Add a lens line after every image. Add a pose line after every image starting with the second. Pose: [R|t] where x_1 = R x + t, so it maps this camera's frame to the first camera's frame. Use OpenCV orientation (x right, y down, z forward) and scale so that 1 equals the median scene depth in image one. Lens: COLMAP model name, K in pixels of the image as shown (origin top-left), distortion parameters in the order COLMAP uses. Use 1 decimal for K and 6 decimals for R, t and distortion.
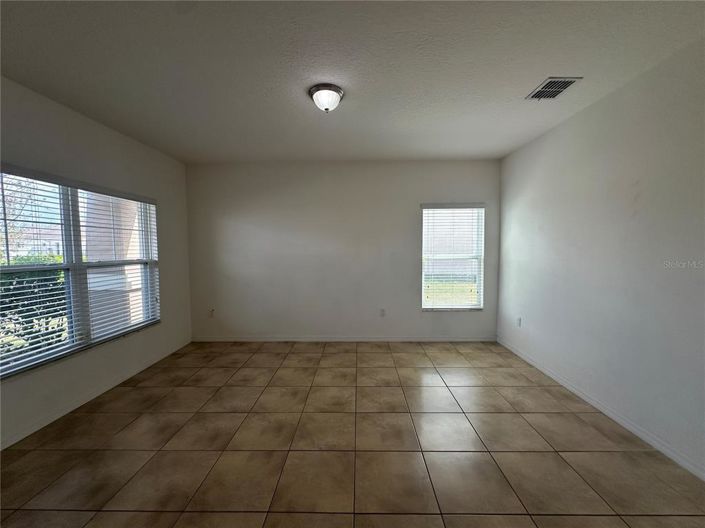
lens RADIAL K [[282.2, 0, 350.5], [0, 282.2, 262.9], [0, 0, 1]] dist [0.001327, -0.000109]
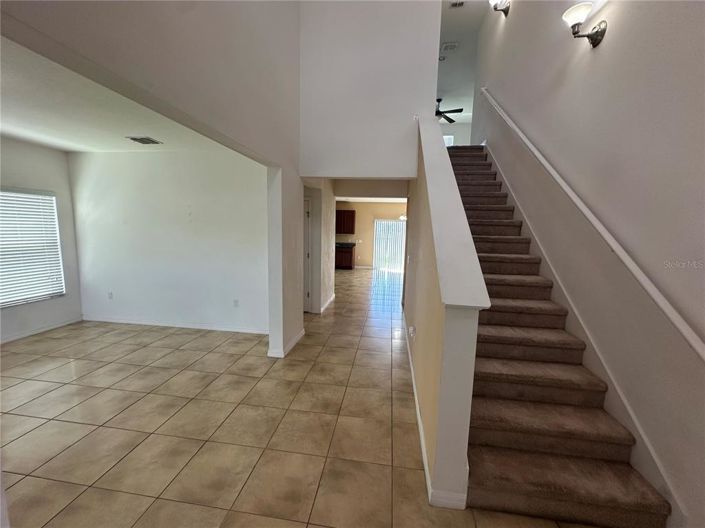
lens RADIAL K [[282.2, 0, 352.4], [0, 282.2, 262.6], [0, 0, 1]] dist [0.001327, -0.000109]
pose [[0.119376, -0.116273, 0.986017, -0.645618], [0.029631, 0.993094, 0.113520, -0.059360], [-0.992407, 0.015665, 0.121997, -0.282518]]
